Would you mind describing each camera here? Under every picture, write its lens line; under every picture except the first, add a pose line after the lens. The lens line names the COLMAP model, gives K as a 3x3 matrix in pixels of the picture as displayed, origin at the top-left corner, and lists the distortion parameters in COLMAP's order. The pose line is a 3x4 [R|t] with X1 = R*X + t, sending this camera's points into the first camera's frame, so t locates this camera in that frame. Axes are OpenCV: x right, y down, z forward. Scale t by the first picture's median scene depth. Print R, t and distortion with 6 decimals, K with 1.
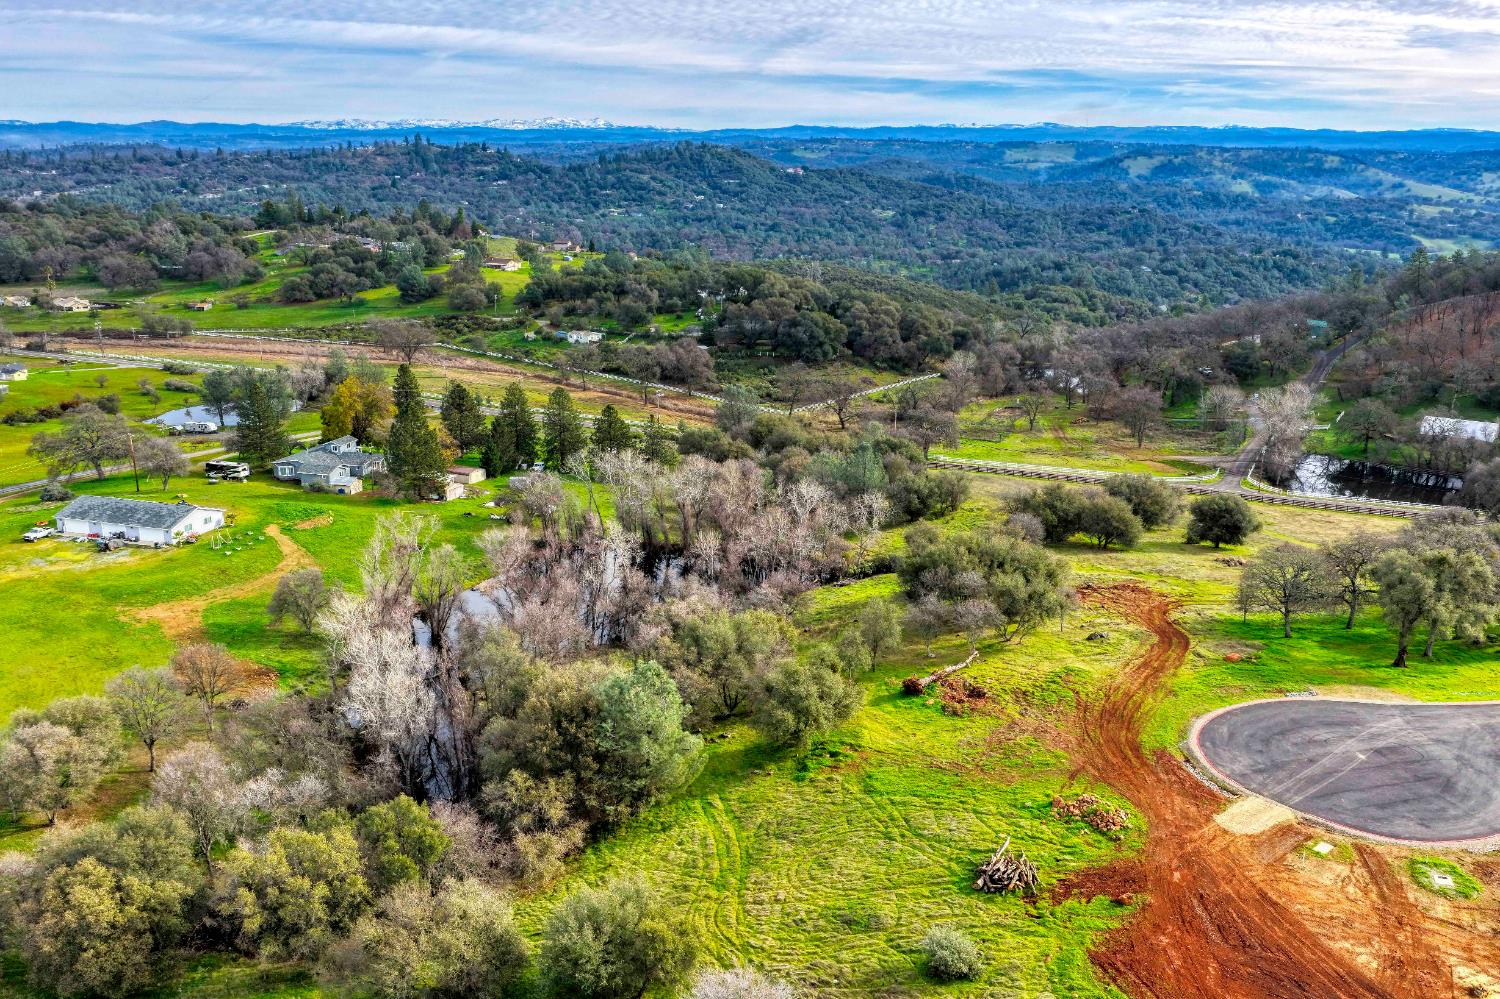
lens RADIAL K [[1242.9, 0, 751.8], [0, 1242.9, 508.3], [0, 0, 1]] dist [-0.020702, 0.053842]
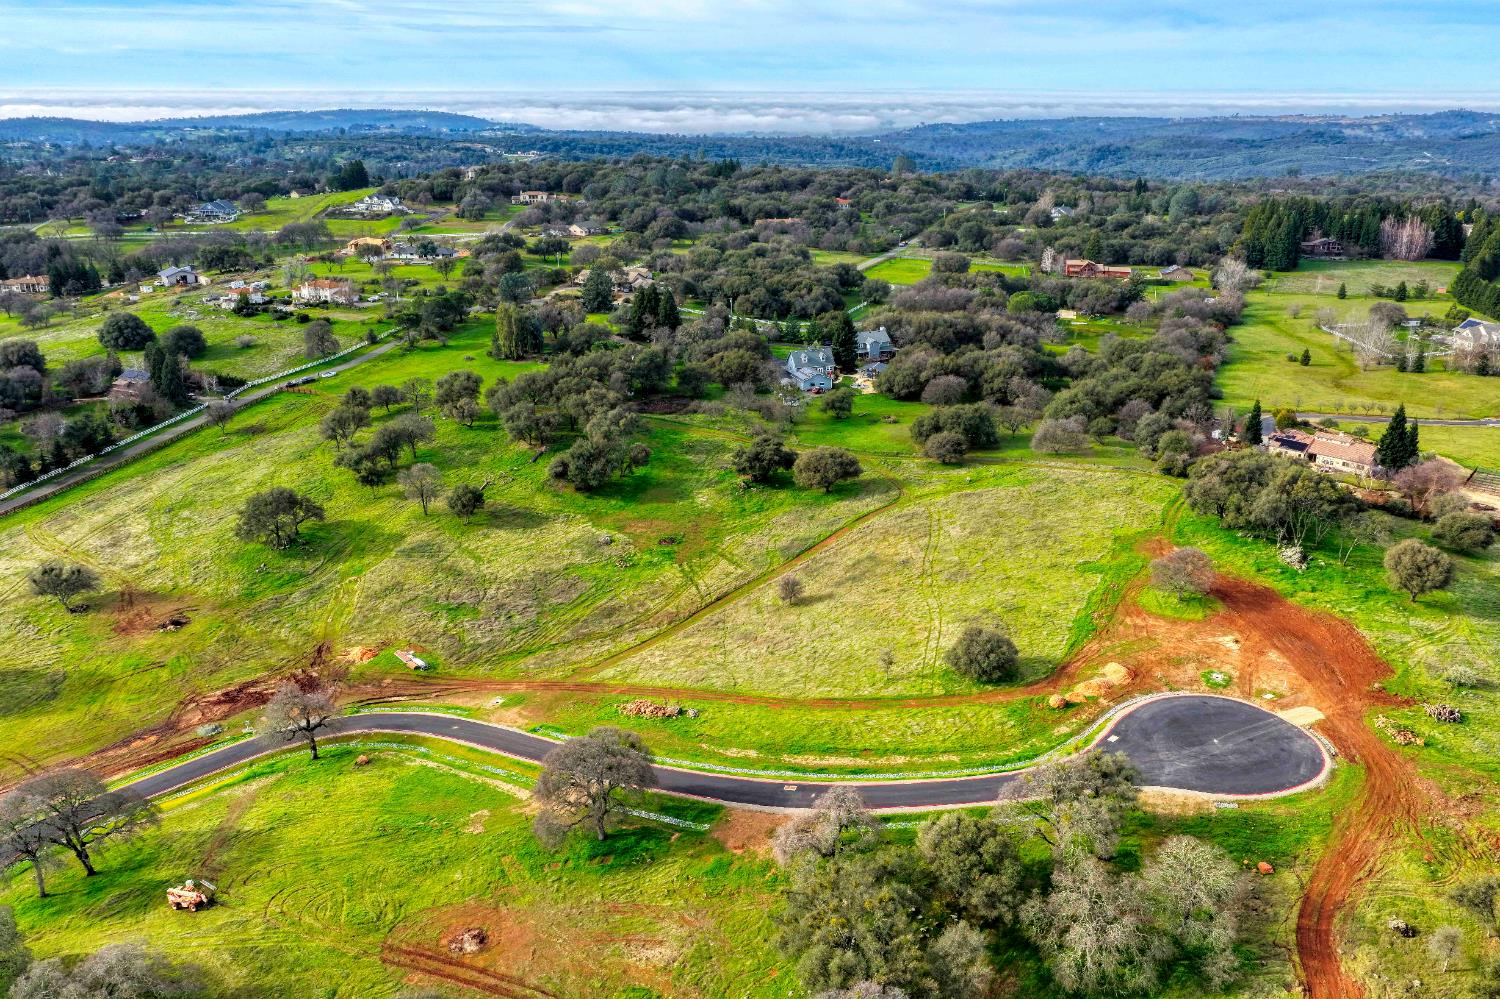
lens RADIAL K [[1242.9, 0, 751.8], [0, 1242.9, 508.3], [0, 0, 1]] dist [-0.020702, 0.053842]
pose [[-0.985539, -0.058418, 0.159062, 0.188041], [0.042211, 0.824466, 0.564335, -0.212166], [-0.164108, 0.562889, -0.810077, 0.493770]]
